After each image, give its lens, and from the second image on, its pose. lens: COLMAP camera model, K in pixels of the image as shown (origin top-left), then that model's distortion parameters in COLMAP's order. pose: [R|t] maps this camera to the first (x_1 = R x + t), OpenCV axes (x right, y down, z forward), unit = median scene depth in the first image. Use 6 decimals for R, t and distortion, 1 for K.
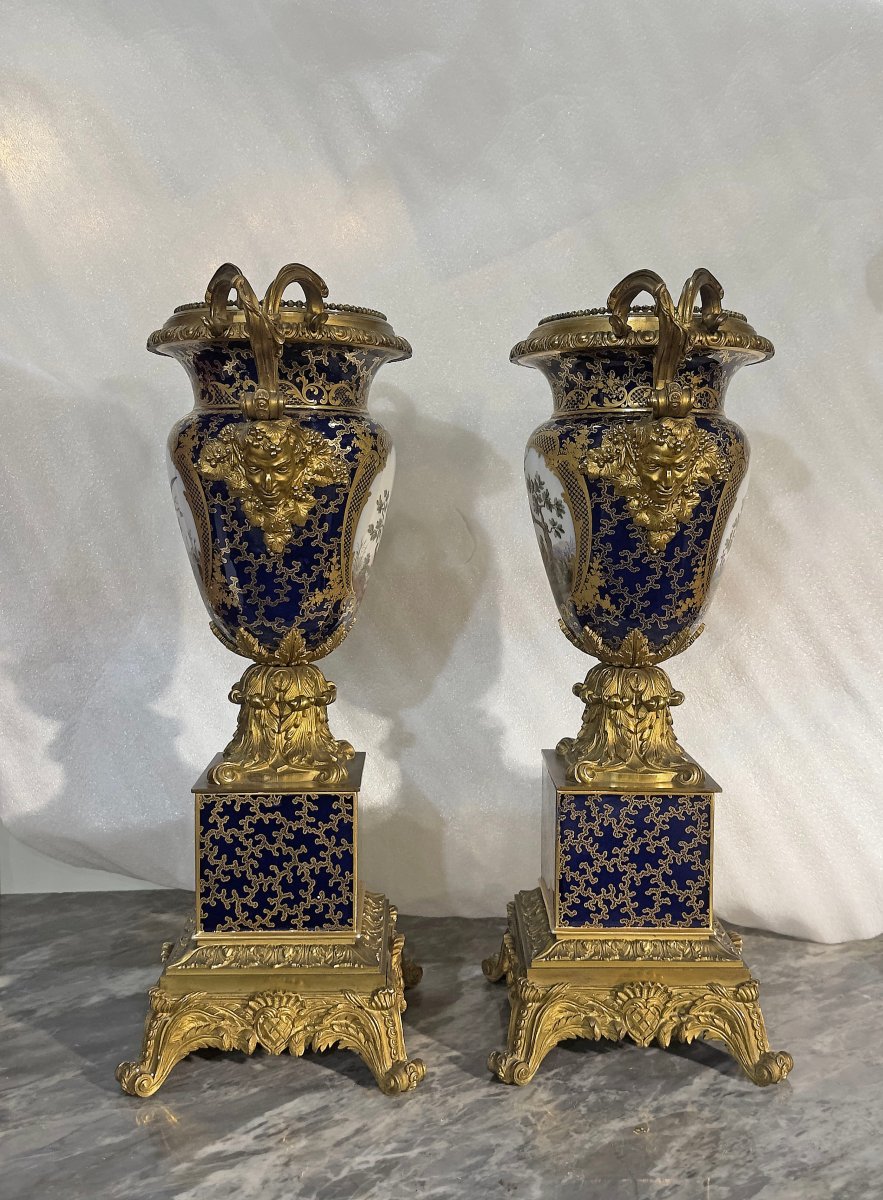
lens RADIAL K [[1108.1, 0, 441.5], [0, 1108.1, 600.0], [0, 0, 1]] dist [0.059817, -0.014494]
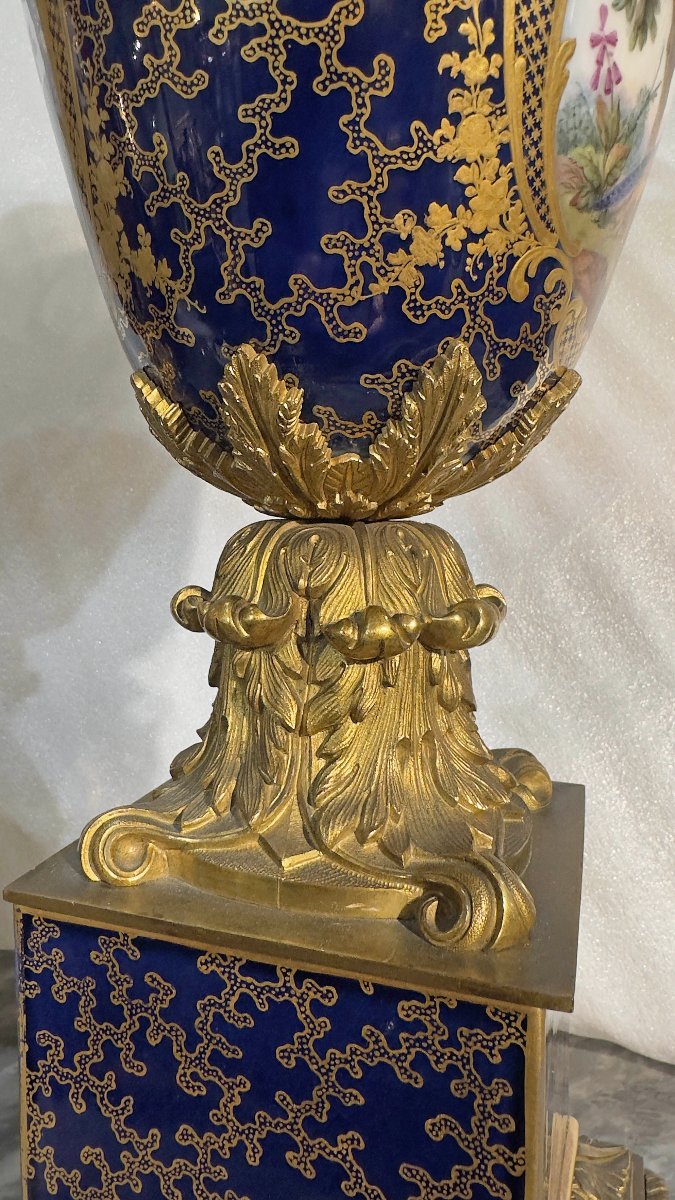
lens RADIAL K [[849.3, 0, 281.7], [0, 849.3, 574.0], [0, 0, 1]] dist [-0.010667, -0.000961]
pose [[0.937666, 0.019837, -0.346972, 0.186611], [-0.027453, 0.999478, -0.017048, 0.061512], [0.346452, 0.025511, 0.937721, 0.591634]]
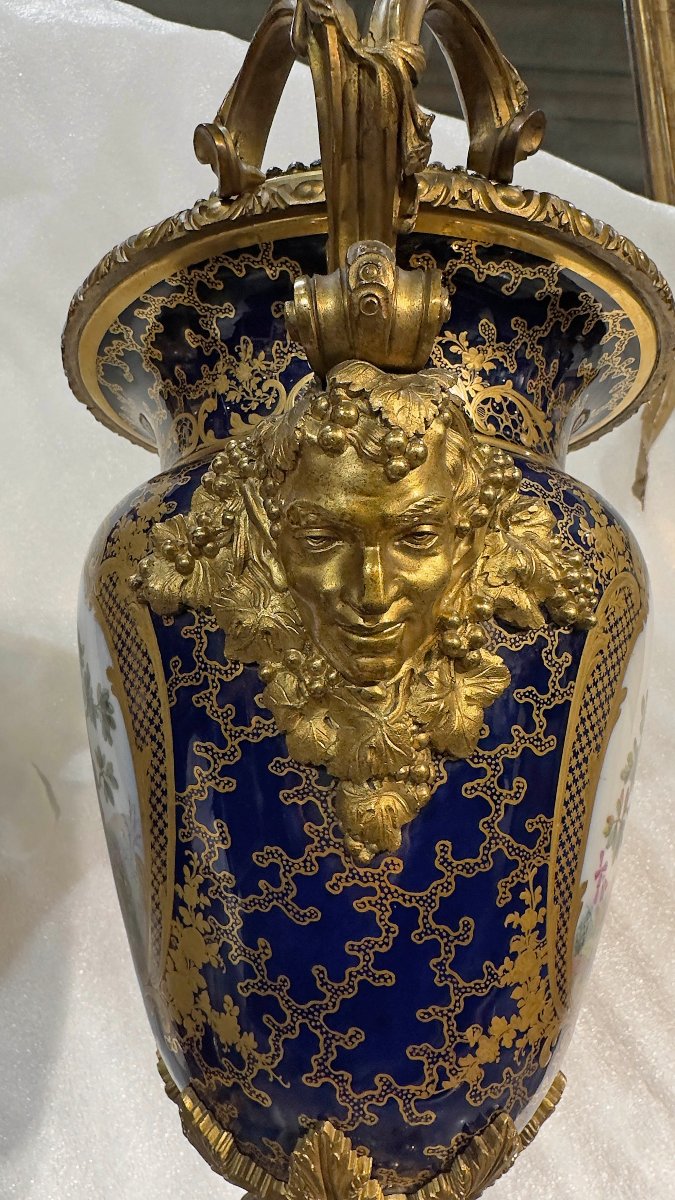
lens RADIAL K [[849.3, 0, 281.7], [0, 849.3, 574.0], [0, 0, 1]] dist [-0.010667, -0.000961]
pose [[0.996071, -0.004941, -0.088426, 0.134296], [-0.024888, 0.942591, -0.333020, -0.026969], [0.084995, 0.333912, 0.938764, 0.538033]]
